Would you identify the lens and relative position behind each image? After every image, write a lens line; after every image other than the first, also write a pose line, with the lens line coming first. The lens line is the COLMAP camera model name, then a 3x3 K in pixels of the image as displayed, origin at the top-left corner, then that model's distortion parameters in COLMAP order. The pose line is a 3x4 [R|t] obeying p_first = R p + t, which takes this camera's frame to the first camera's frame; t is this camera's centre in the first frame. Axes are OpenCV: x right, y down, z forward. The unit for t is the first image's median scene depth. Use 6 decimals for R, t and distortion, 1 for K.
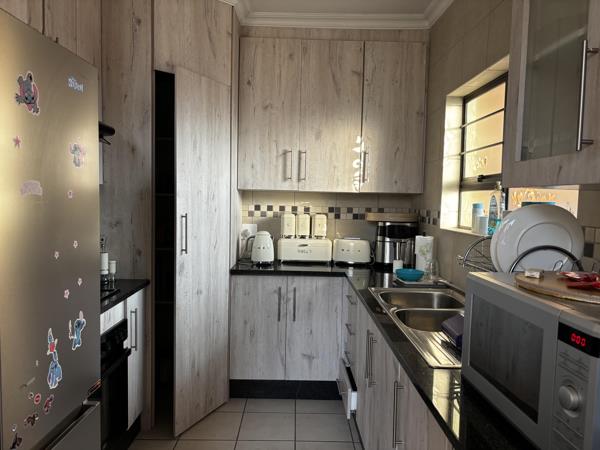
lens RADIAL K [[455.4, 0, 298.6], [0, 455.4, 224.9], [0, 0, 1]] dist [0.056892, -0.068408]
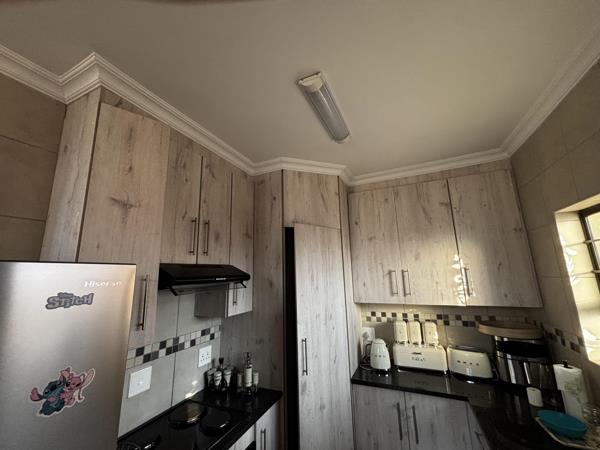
lens RADIAL K [[241.4, 0, 299.0], [0, 241.4, 224.9], [0, 0, 1]] dist [0.001795, -0.000781]
pose [[0.905831, -0.128403, -0.403712, 0.030375], [0.020438, 0.965096, -0.261096, -0.121952], [0.423147, 0.228258, 0.876838, 0.296121]]
